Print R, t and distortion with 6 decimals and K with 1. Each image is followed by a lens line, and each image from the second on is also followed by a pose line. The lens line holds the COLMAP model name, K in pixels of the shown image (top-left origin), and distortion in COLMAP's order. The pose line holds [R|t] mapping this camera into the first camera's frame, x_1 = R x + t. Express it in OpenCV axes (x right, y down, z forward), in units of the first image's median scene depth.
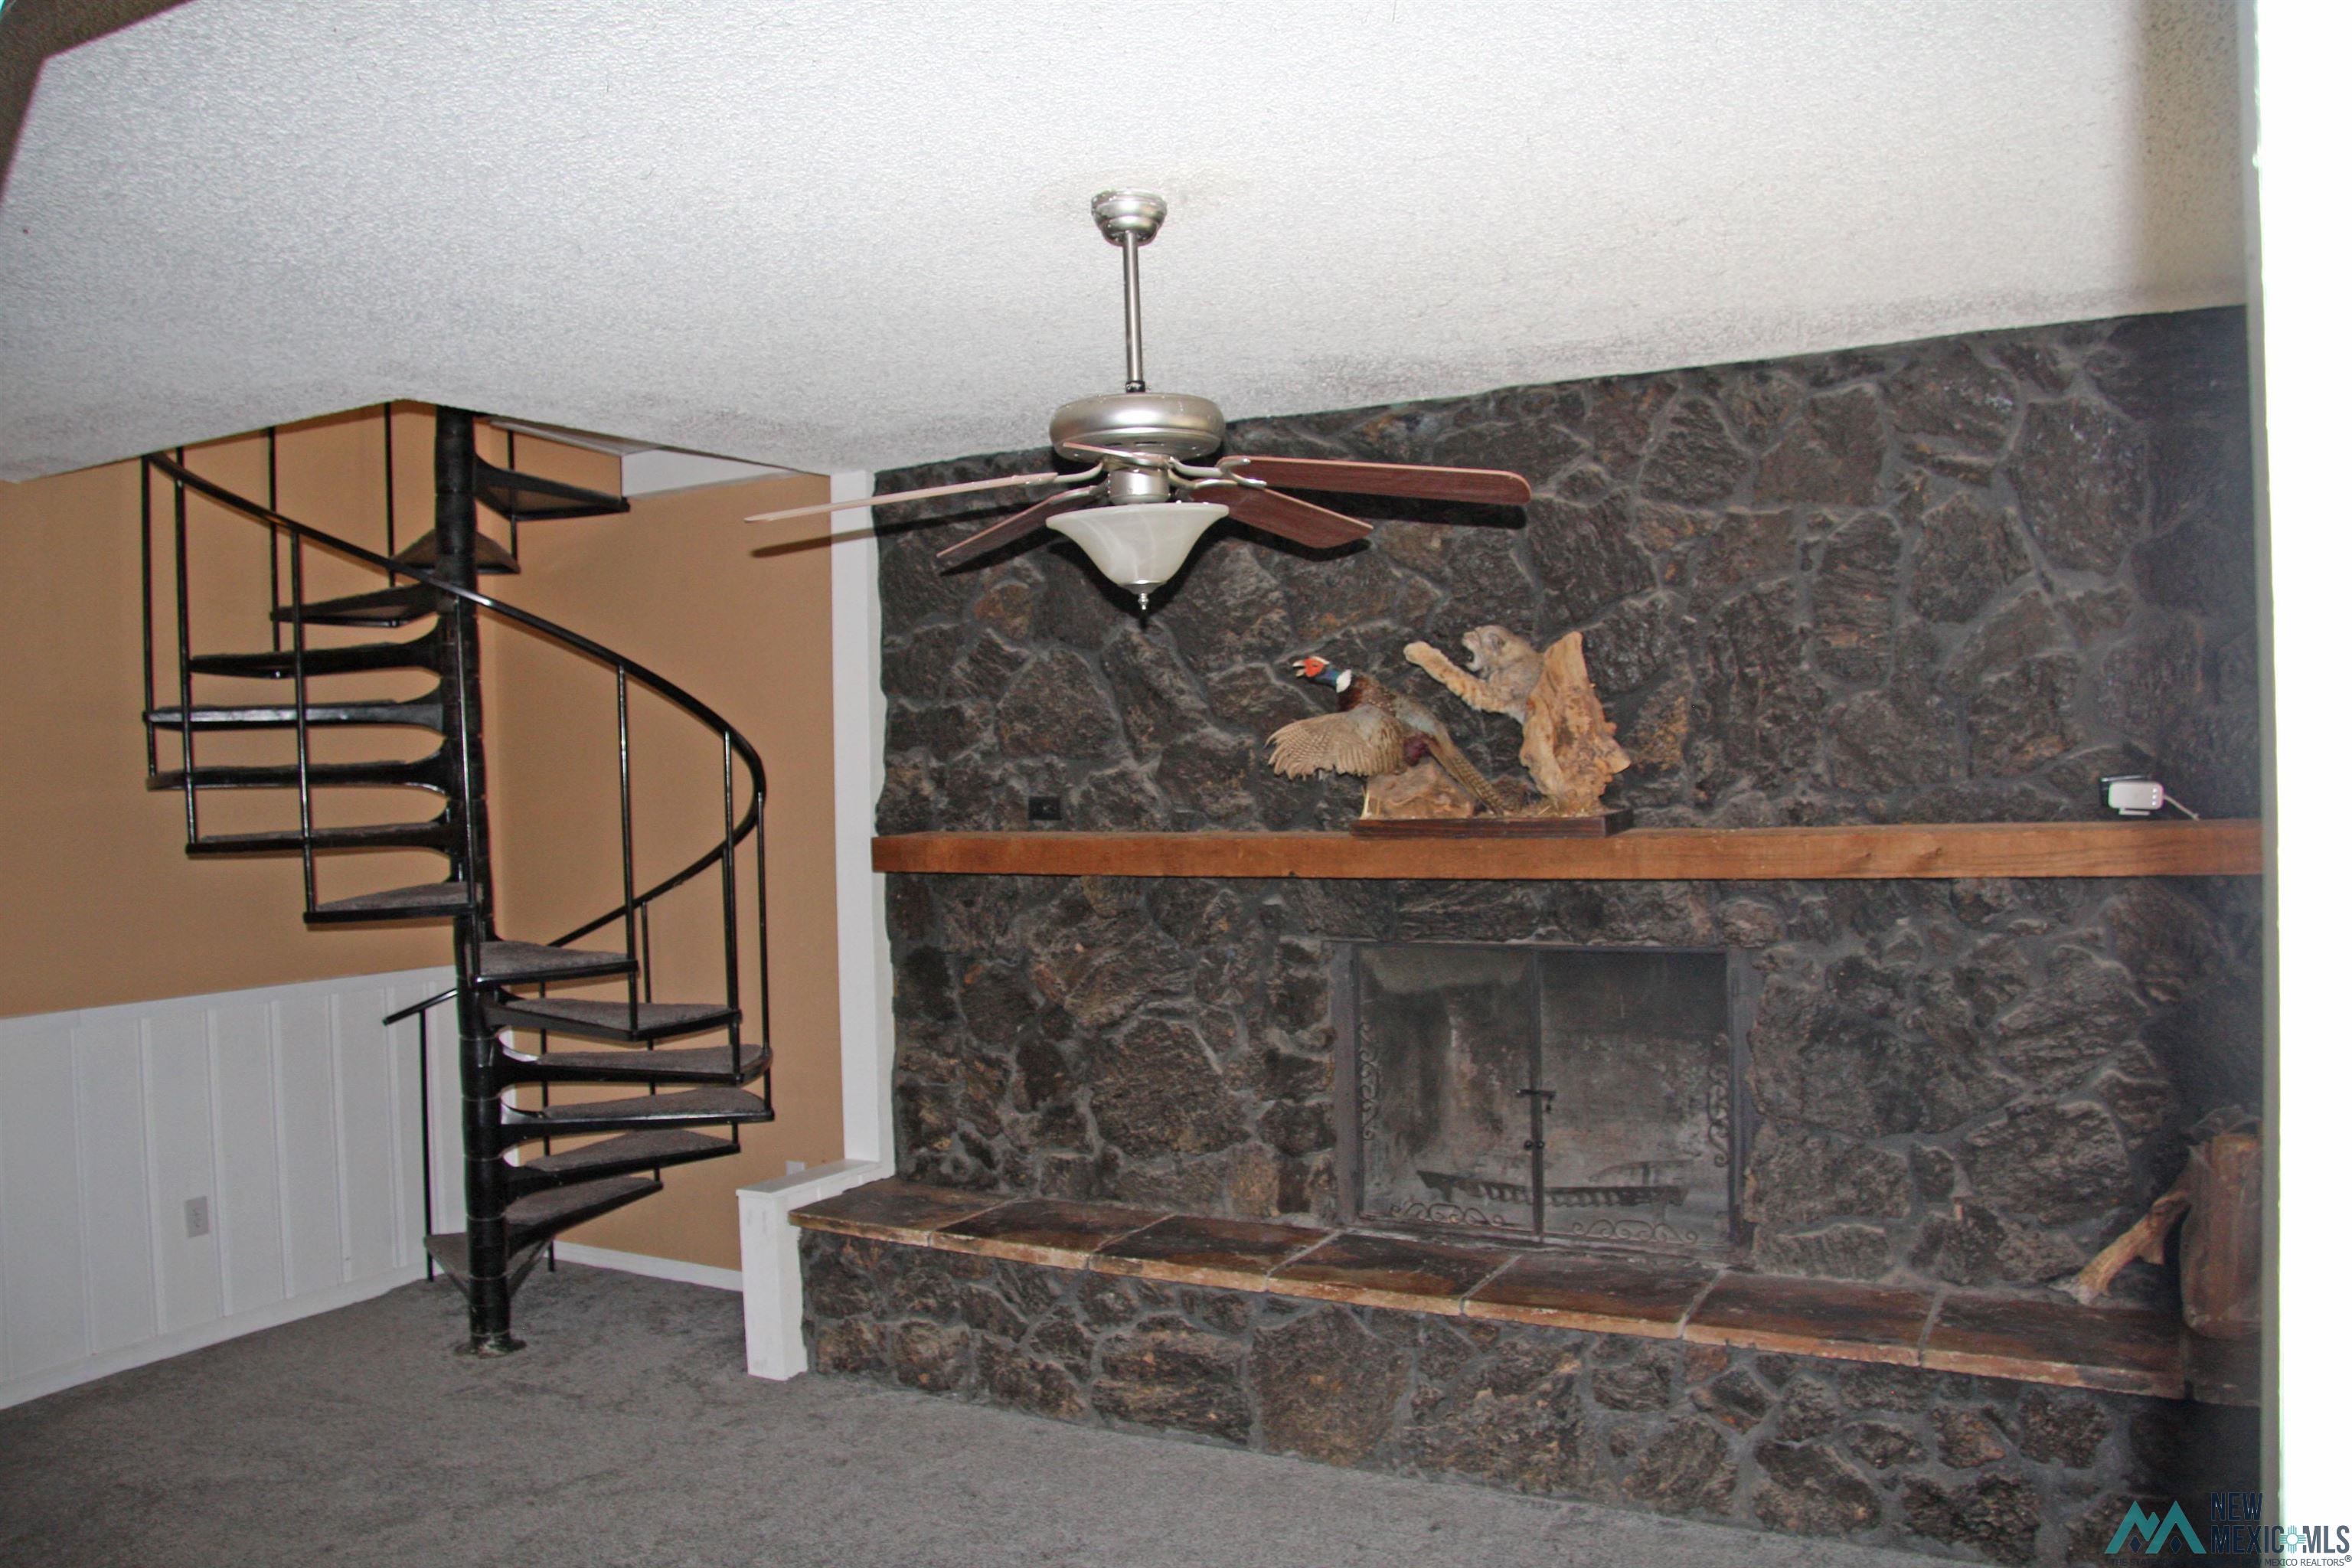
lens RADIAL K [[1806.0, 0, 1172.7], [0, 1806.0, 811.0], [0, 0, 1]] dist [-0.175426, 0.123096]
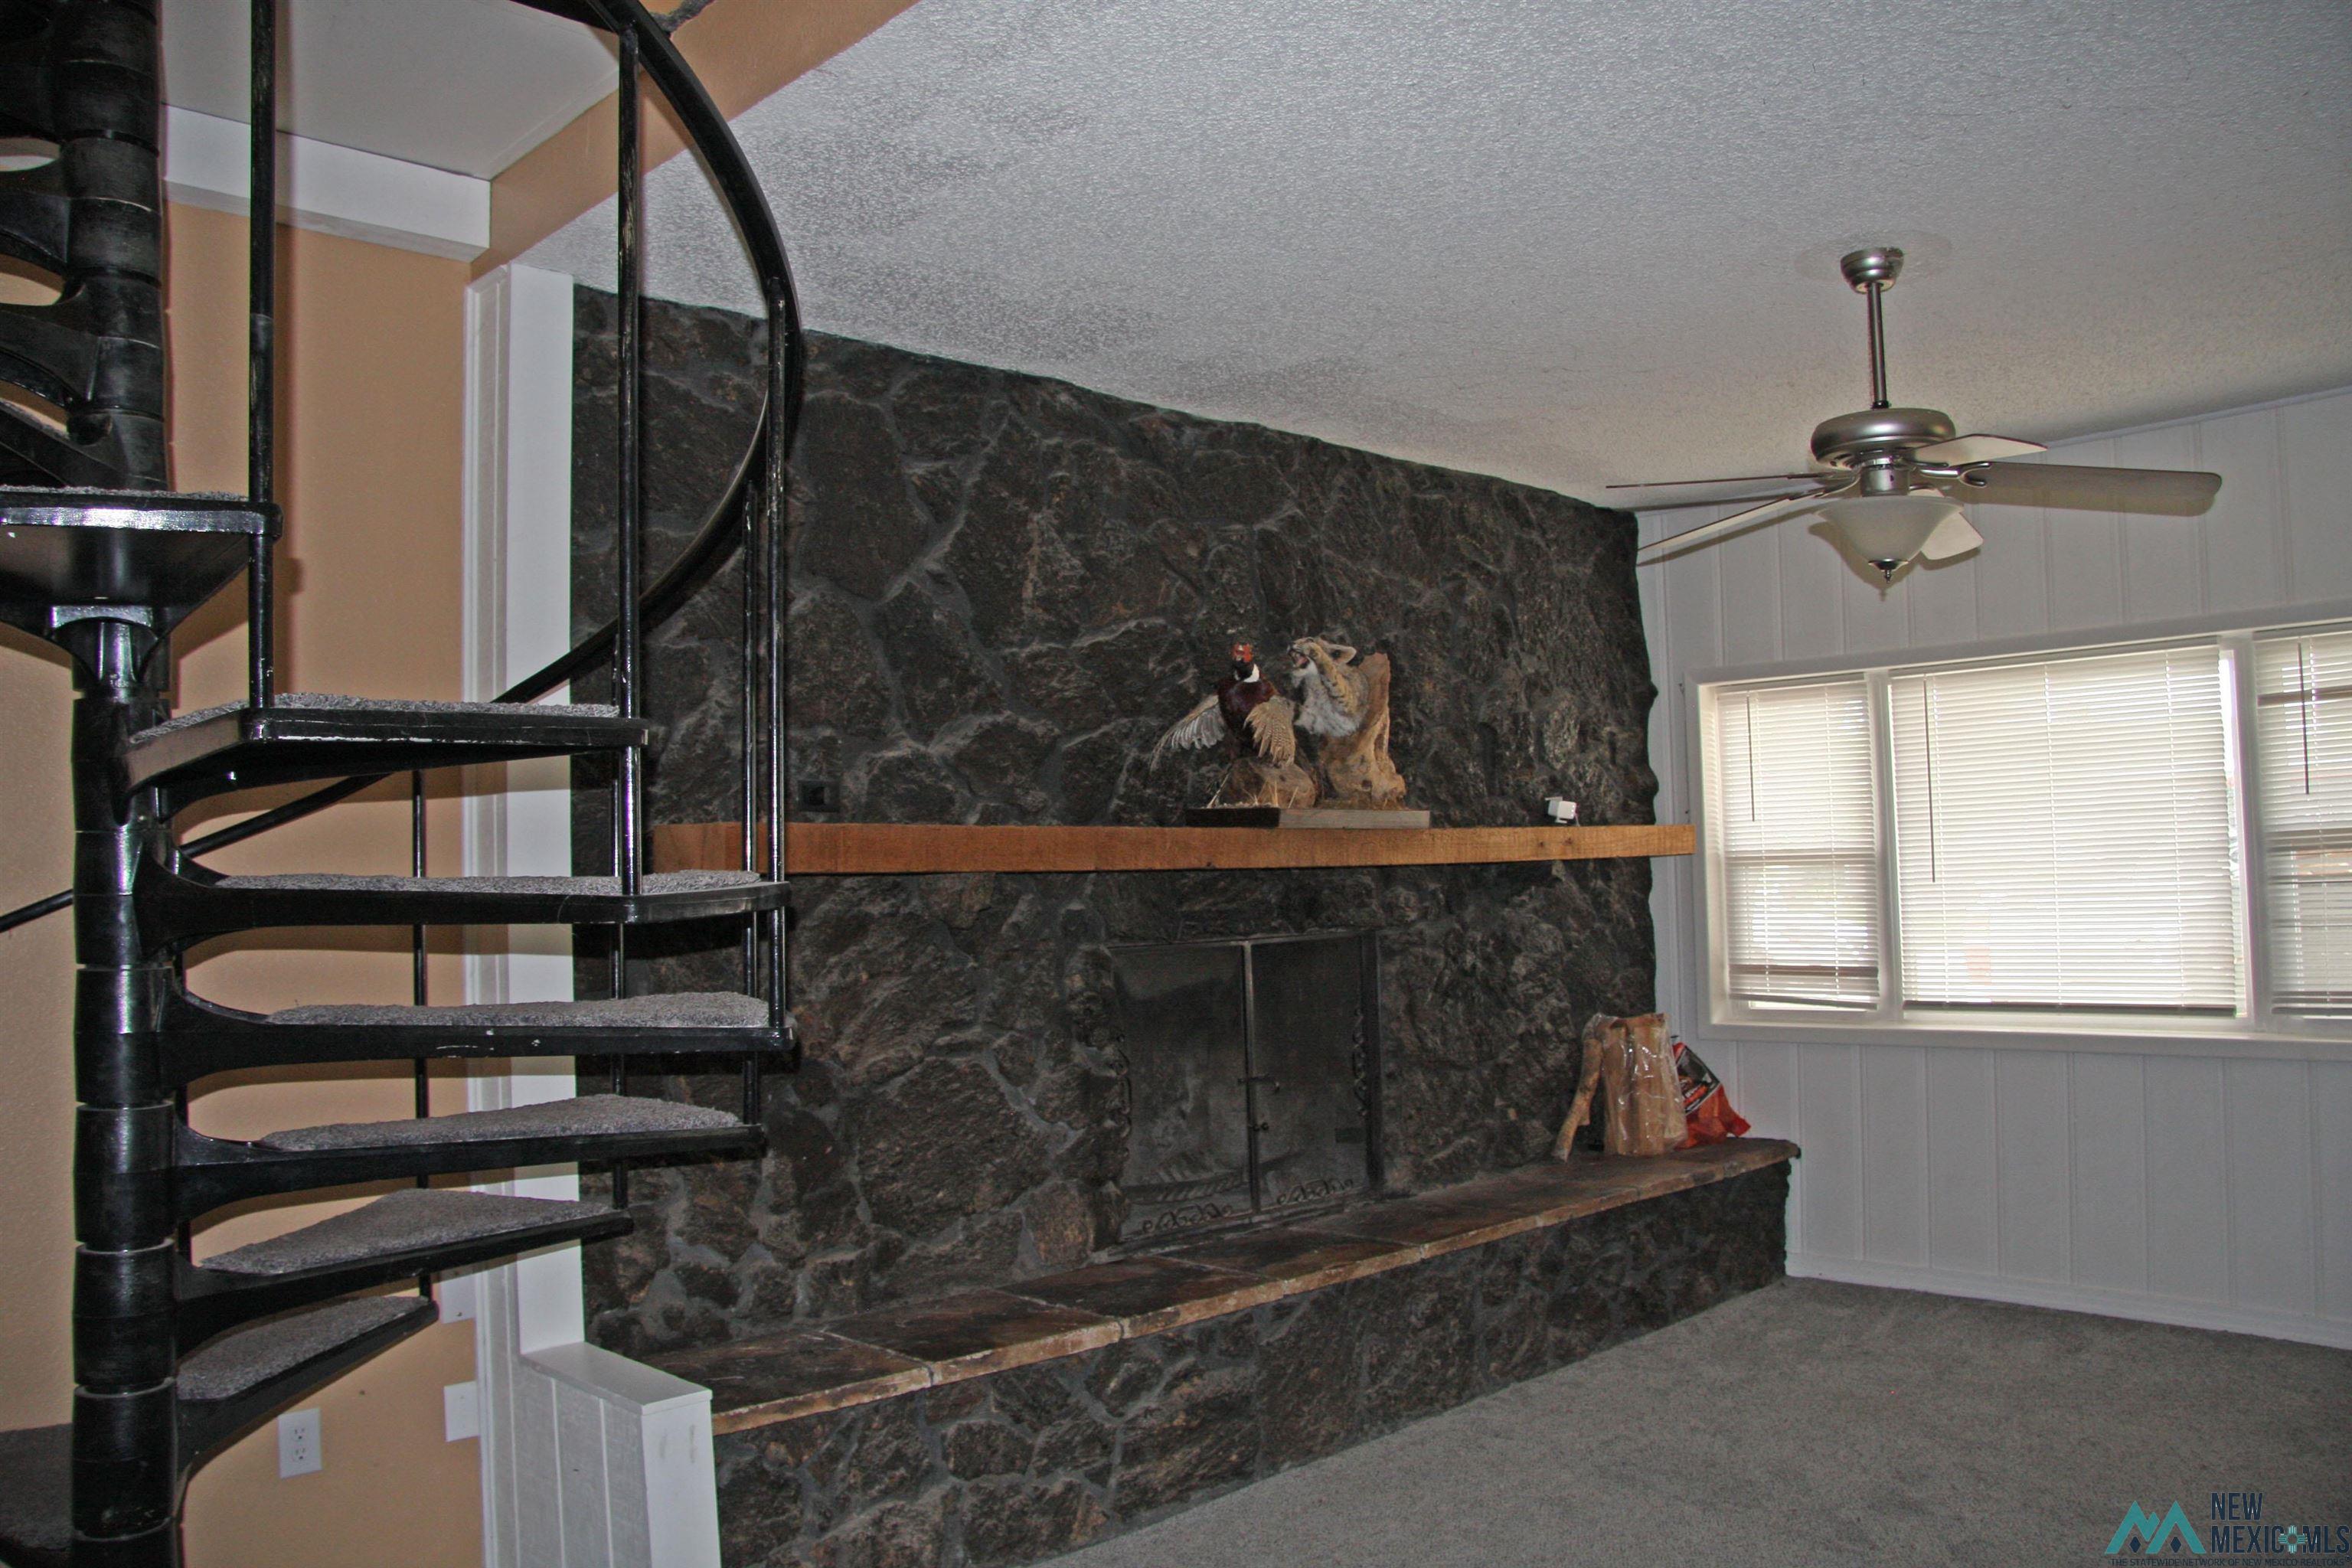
lens RADIAL K [[1806.0, 0, 1172.7], [0, 1806.0, 811.0], [0, 0, 1]] dist [-0.175426, 0.123096]
pose [[0.300059, 0.052747, 0.952461, -0.802093], [0.038418, 0.996992, -0.067316, 0.065740], [-0.953147, 0.056790, 0.297130, 0.686673]]
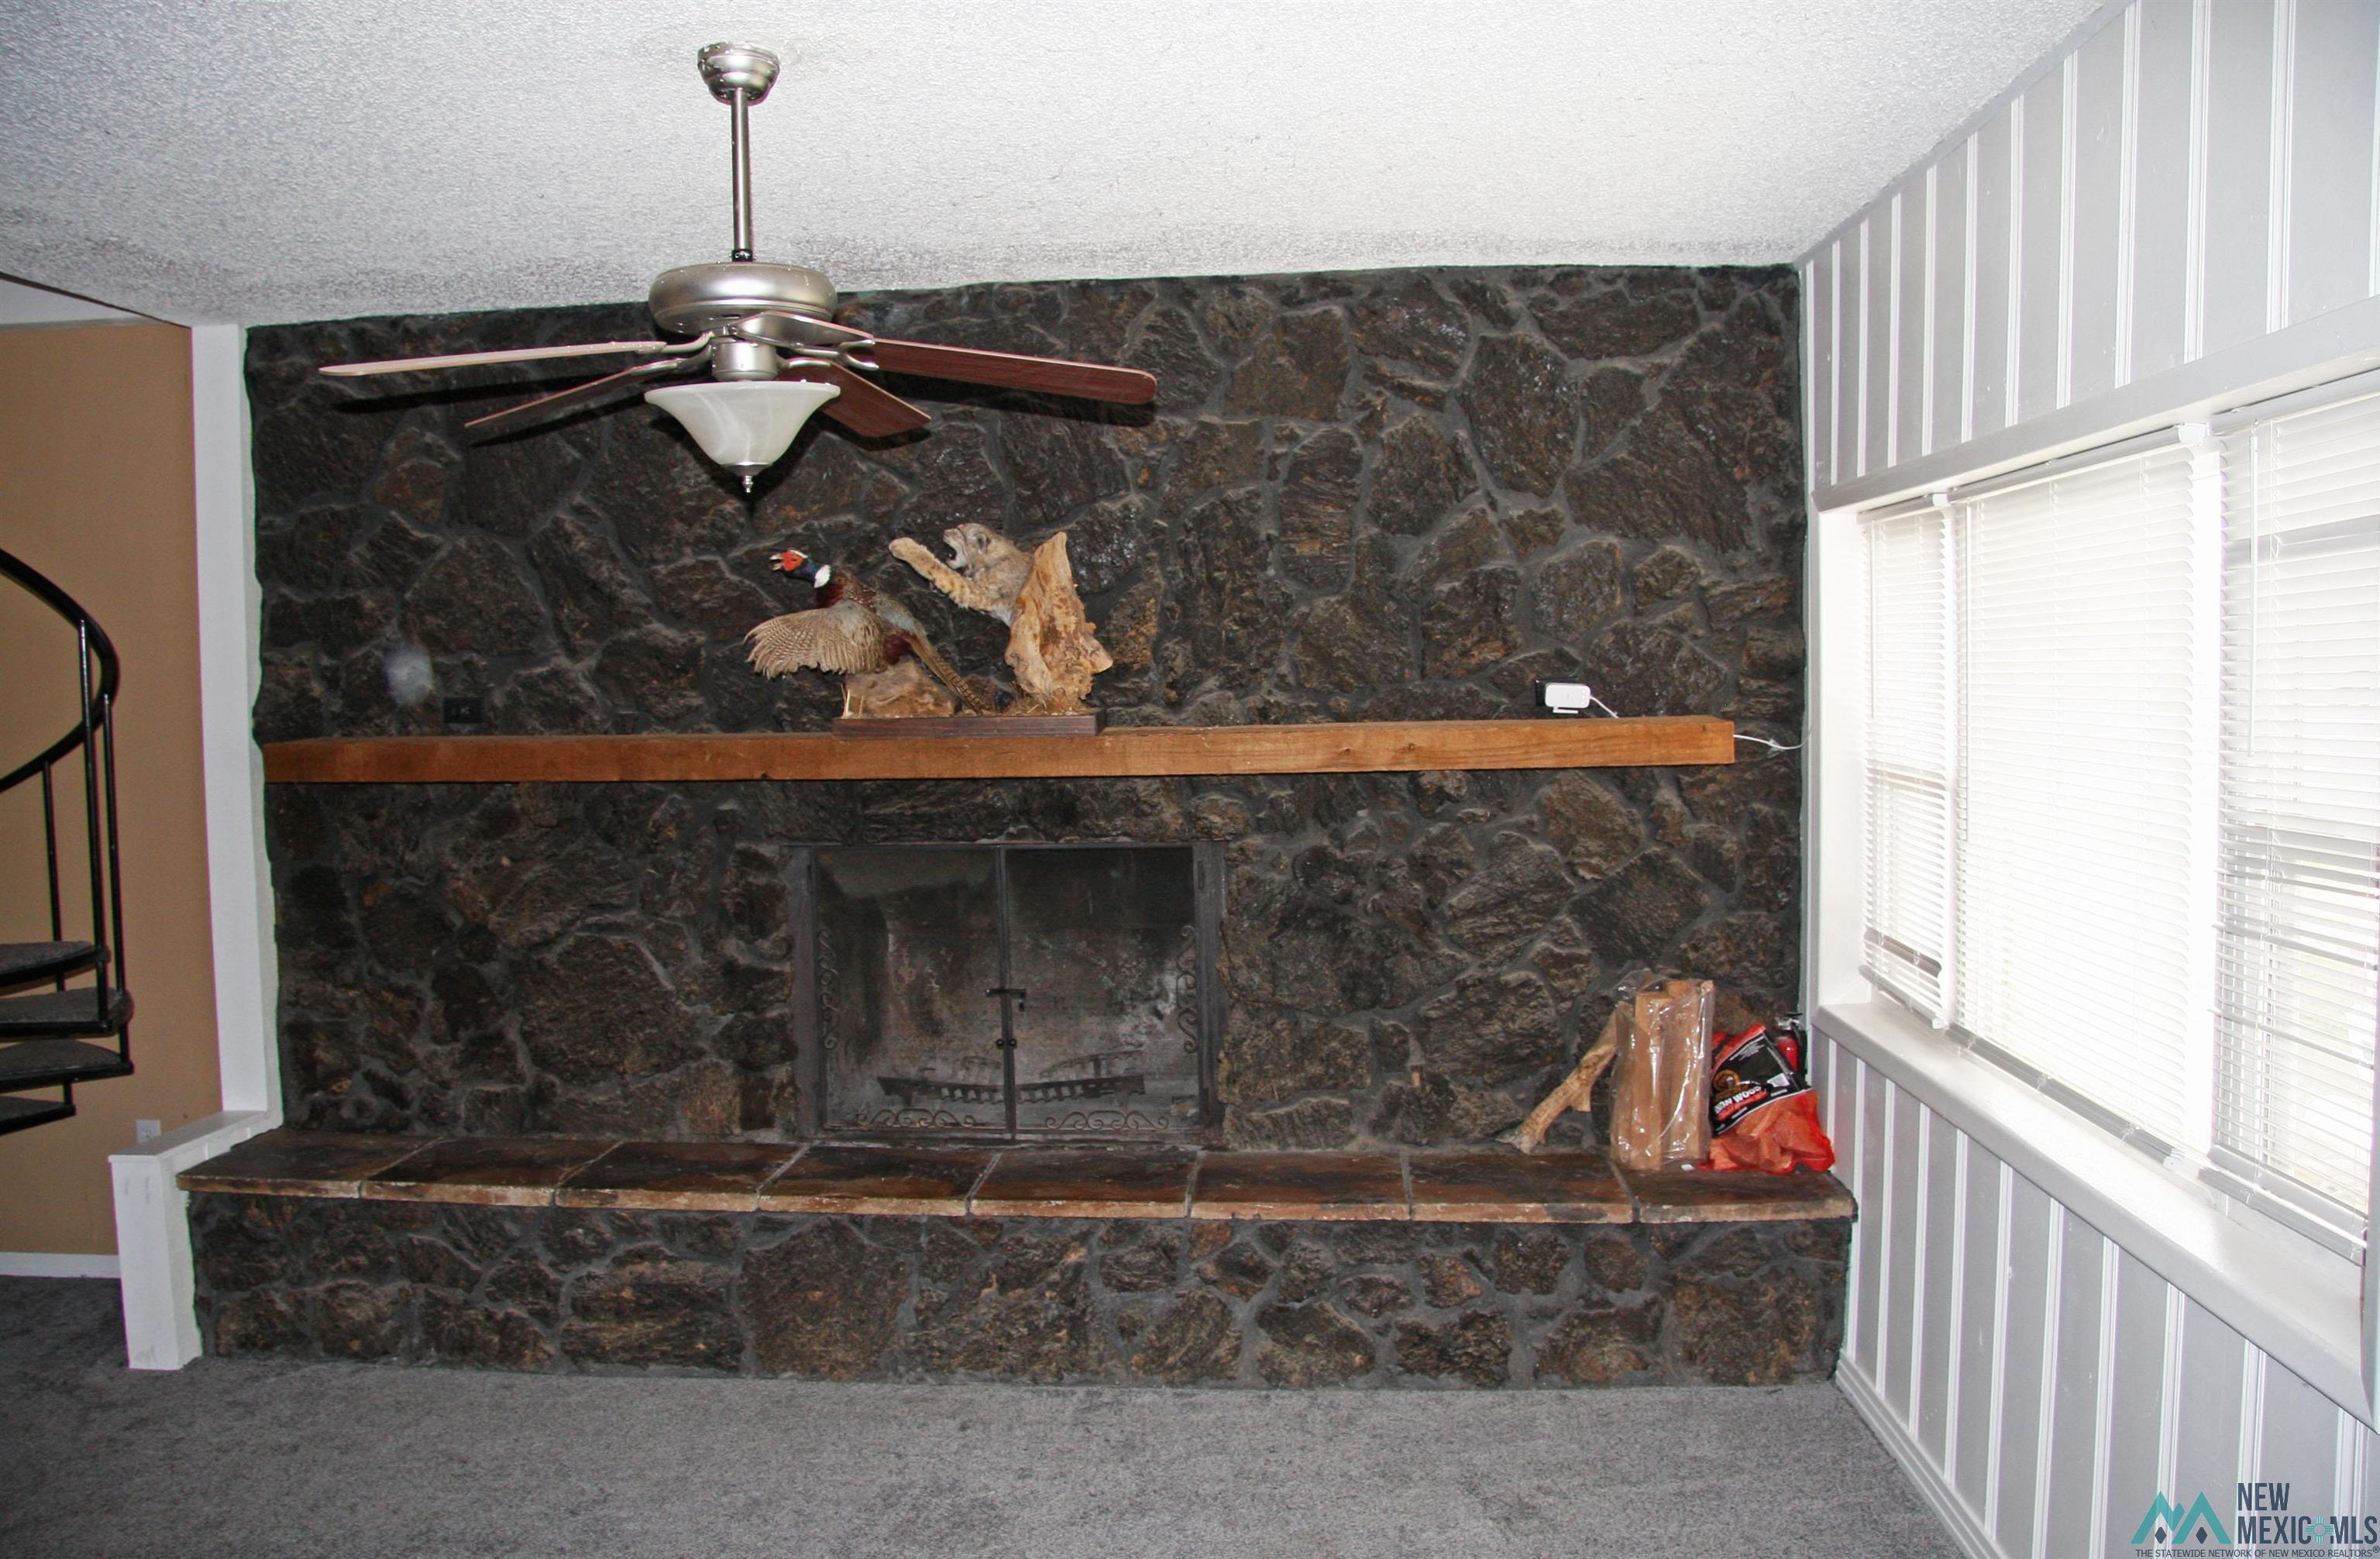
lens RADIAL K [[1855.4, 0, 1189.4], [0, 1855.4, 798.0], [0, 0, 1]] dist [-0.180042, 0.126070]
pose [[0.909333, -0.018895, 0.415639, -0.126965], [0.001289, 0.999091, 0.042598, 0.004739], [-0.416067, -0.038201, 0.908531, 0.015779]]
